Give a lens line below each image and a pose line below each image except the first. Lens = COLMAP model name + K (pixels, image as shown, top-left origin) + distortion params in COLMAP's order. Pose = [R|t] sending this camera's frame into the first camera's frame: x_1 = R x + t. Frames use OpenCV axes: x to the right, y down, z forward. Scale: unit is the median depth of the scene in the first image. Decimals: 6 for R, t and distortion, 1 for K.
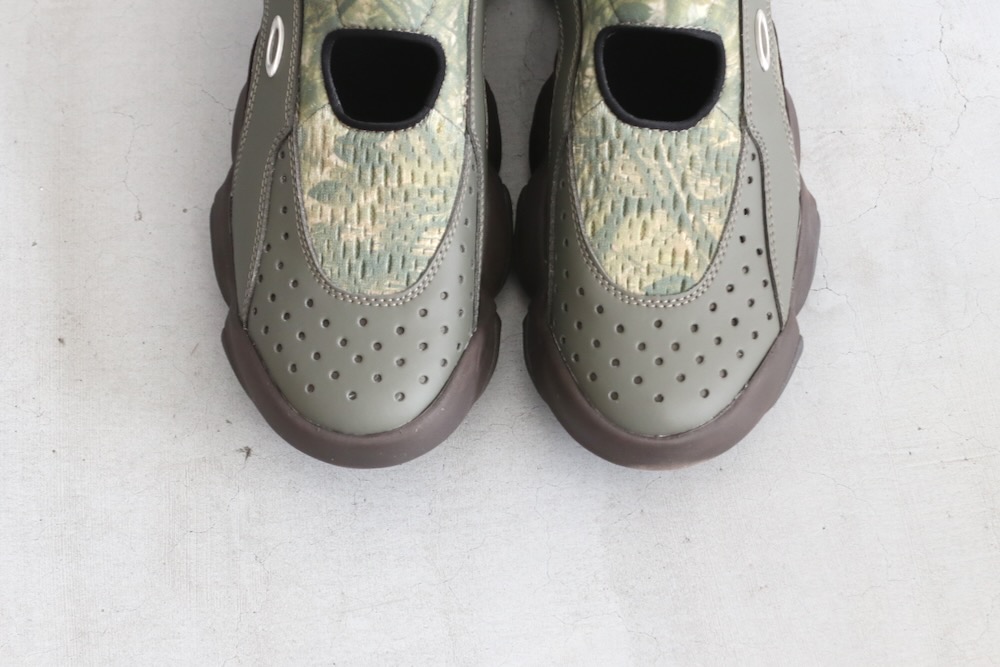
lens RADIAL K [[1559.0, 0, 503.3], [0, 1559.0, 331.5], [0, 0, 1]] dist [-0.035149, 0.000000]
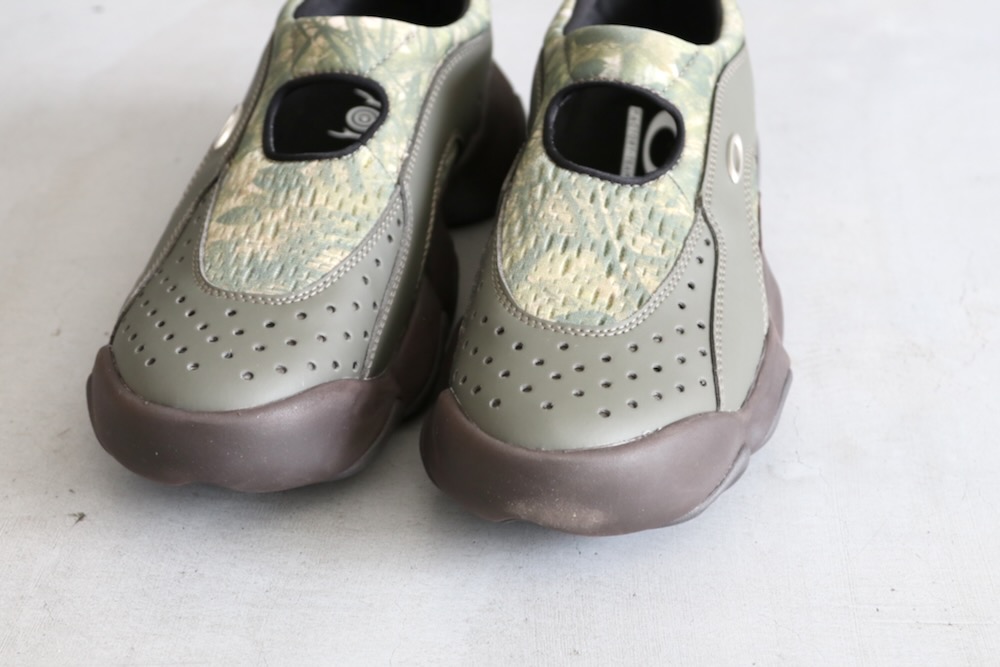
lens RADIAL K [[1599.7, 0, 496.7], [0, 1599.7, 335.5], [0, 0, 1]] dist [0.008911, 0.000000]
pose [[0.984630, 0.116935, -0.129729, 0.170976], [-0.166231, 0.855319, -0.490710, 0.412676], [0.053578, 0.504733, 0.861611, 0.236824]]
